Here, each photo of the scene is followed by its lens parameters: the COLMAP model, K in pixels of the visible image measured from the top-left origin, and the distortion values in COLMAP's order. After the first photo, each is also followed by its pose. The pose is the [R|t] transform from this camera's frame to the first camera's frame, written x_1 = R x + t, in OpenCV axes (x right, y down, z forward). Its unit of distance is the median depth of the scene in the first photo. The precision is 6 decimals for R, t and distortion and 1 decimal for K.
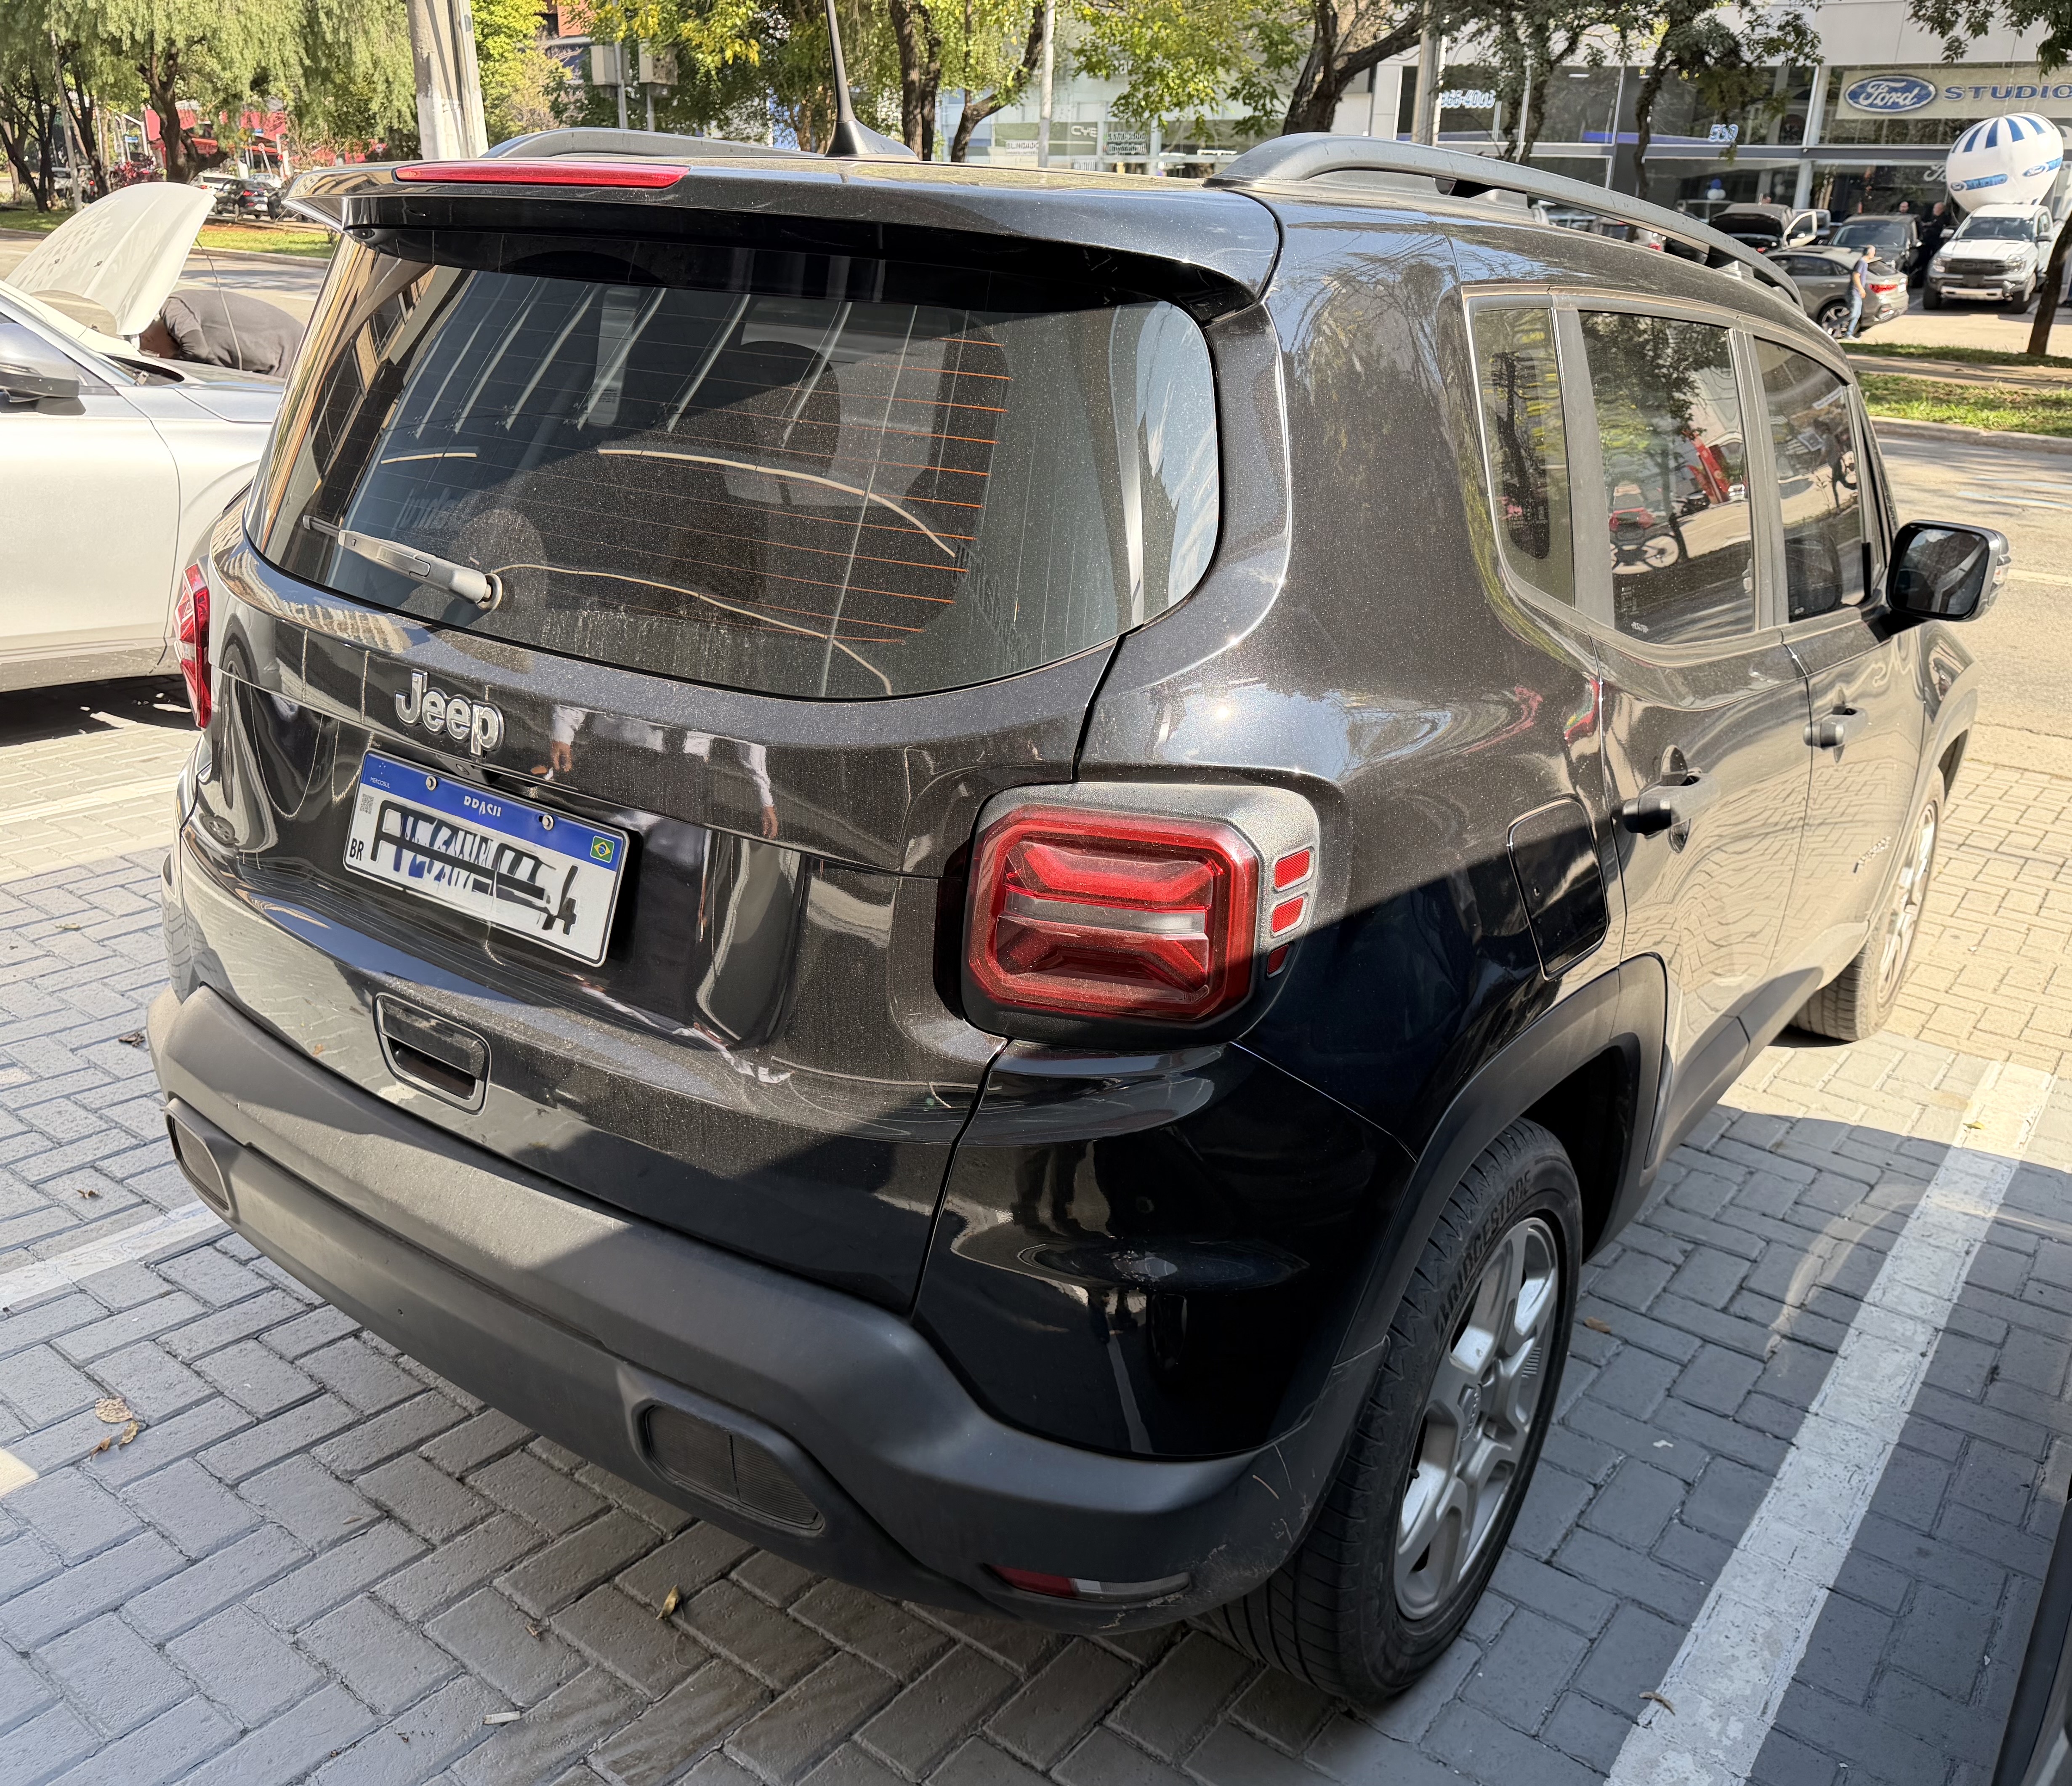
lens RADIAL K [[1747.4, 0, 1036.0], [0, 1747.4, 893.0], [0, 0, 1]] dist [0.000858, -0.007939]
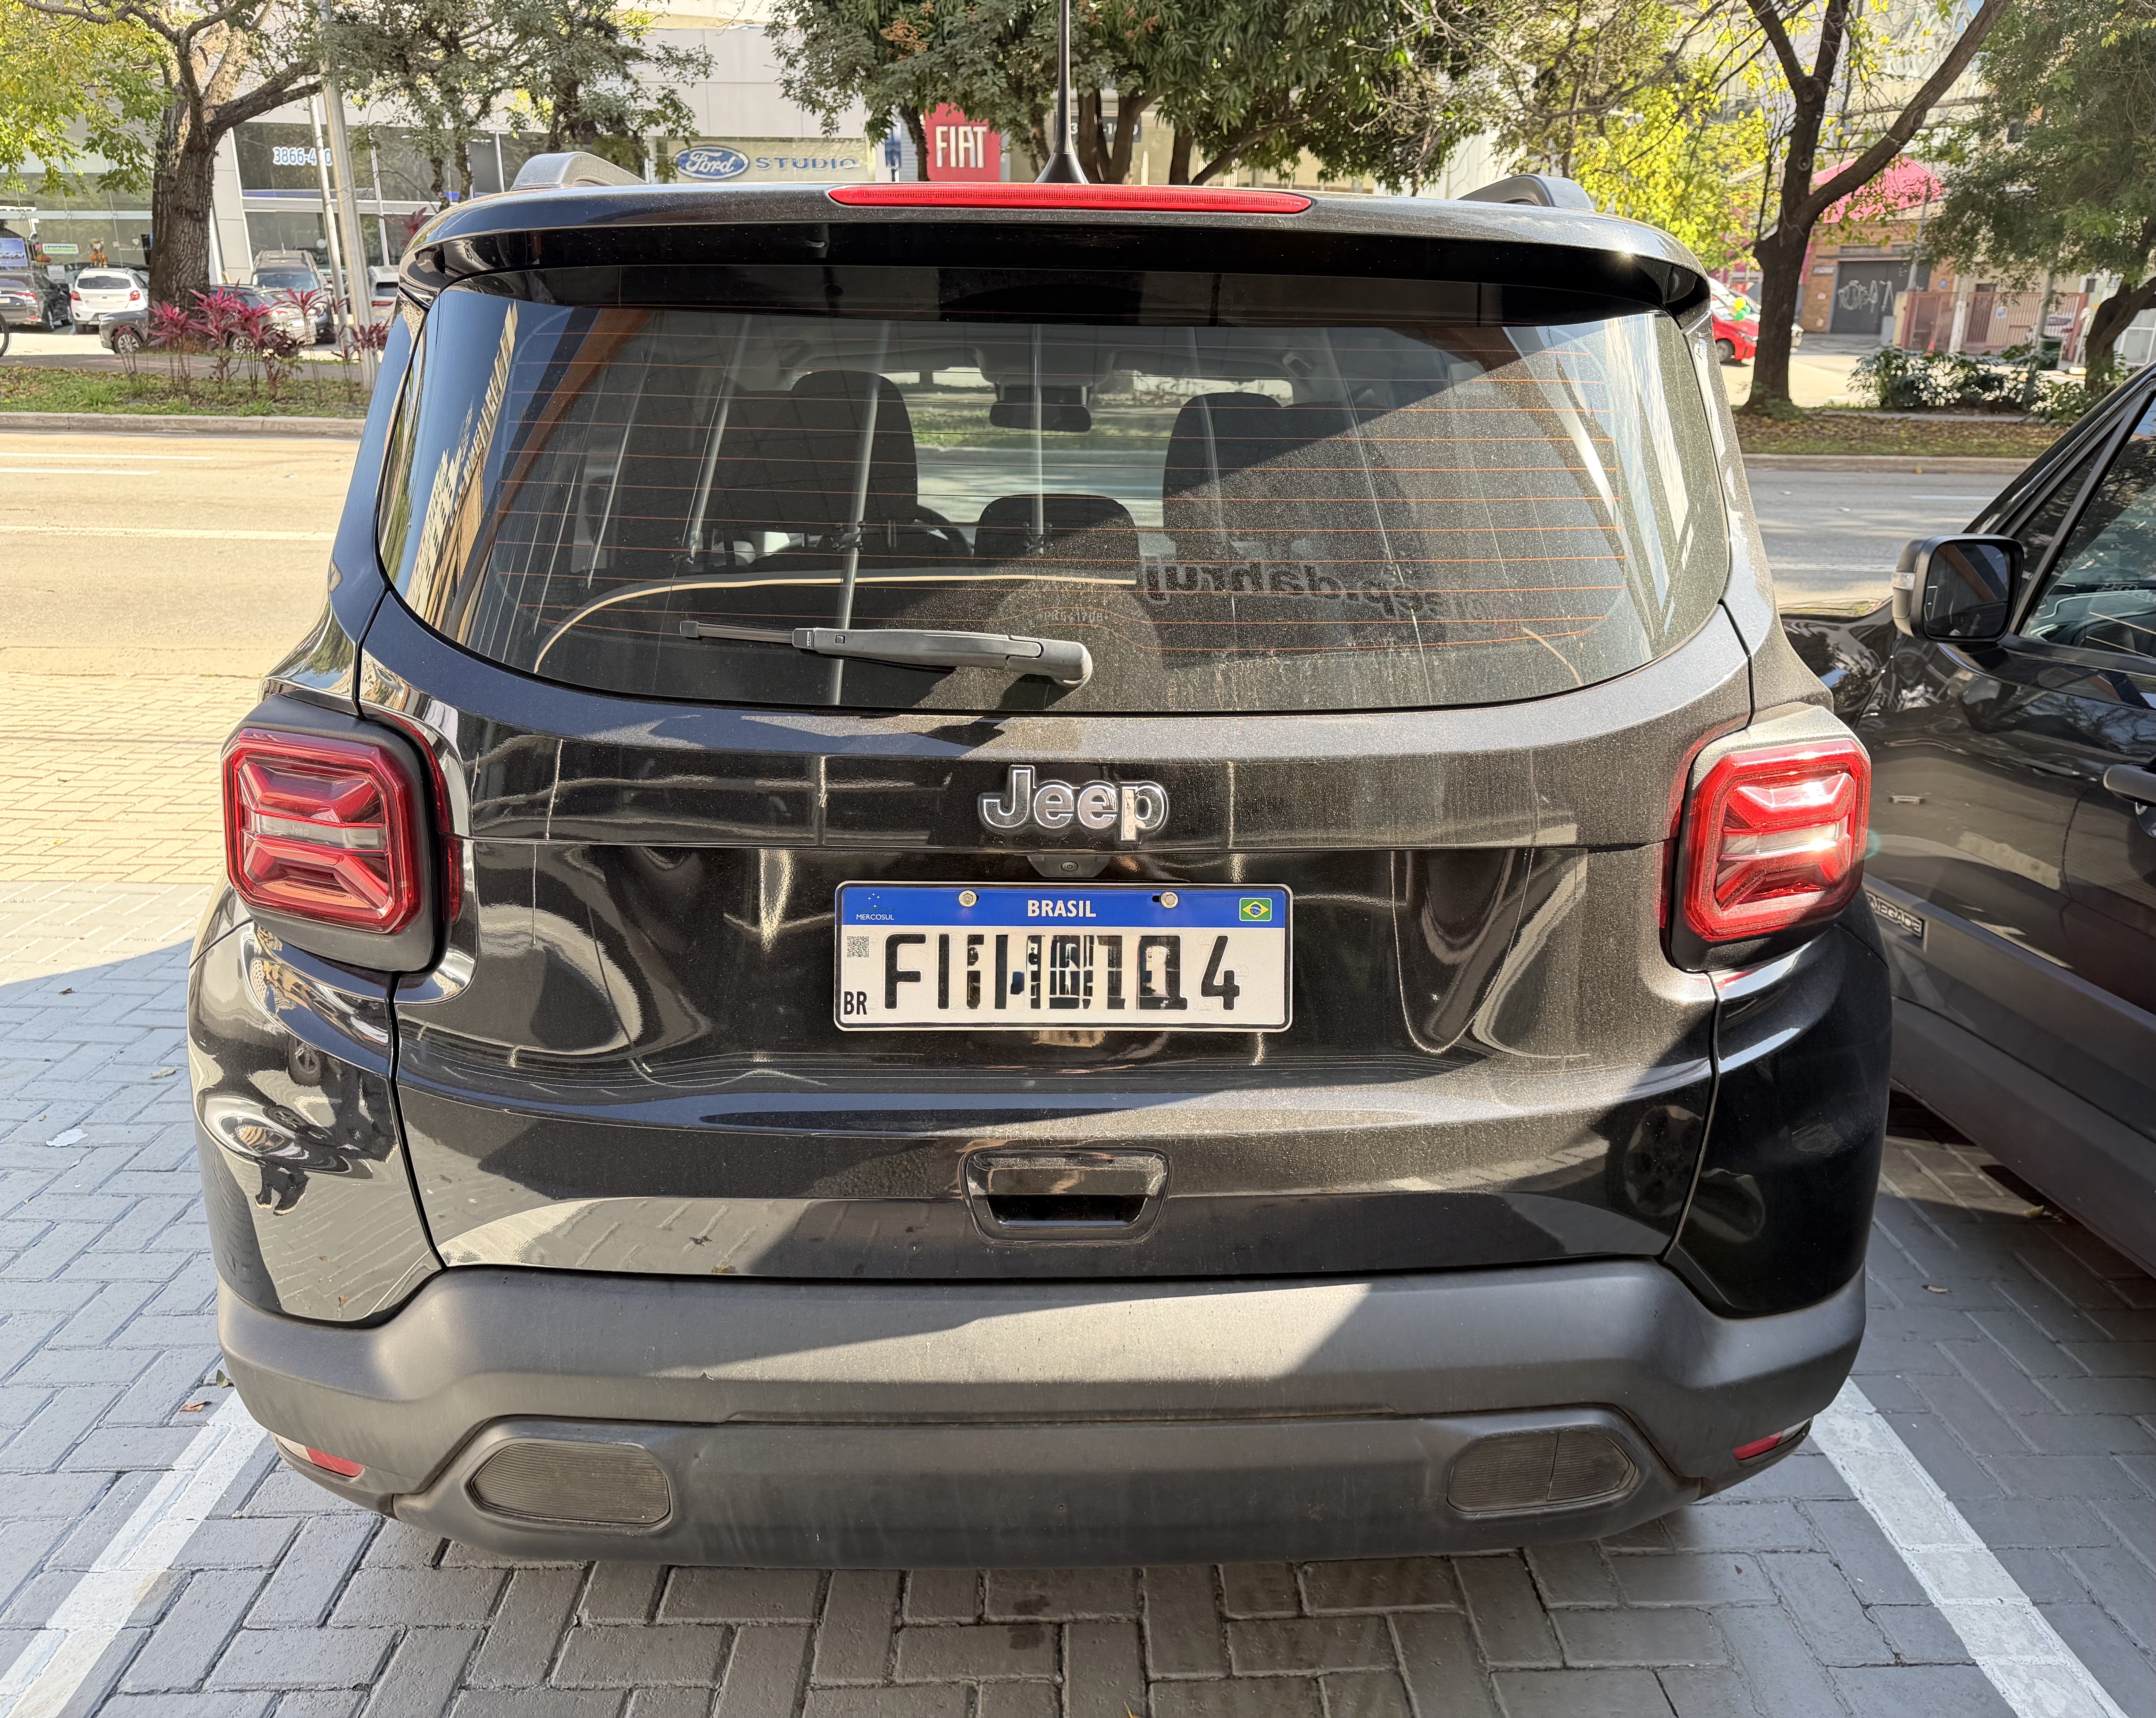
lens RADIAL K [[1701.8, 0, 1078.0], [0, 1701.8, 859.0], [0, 0, 1]] dist [0.007216, -0.032612]
pose [[0.778298, -0.209546, 0.591897, -0.129056], [0.232331, 0.971872, 0.038568, -0.016447], [-0.583330, 0.107499, 0.805090, 0.046657]]
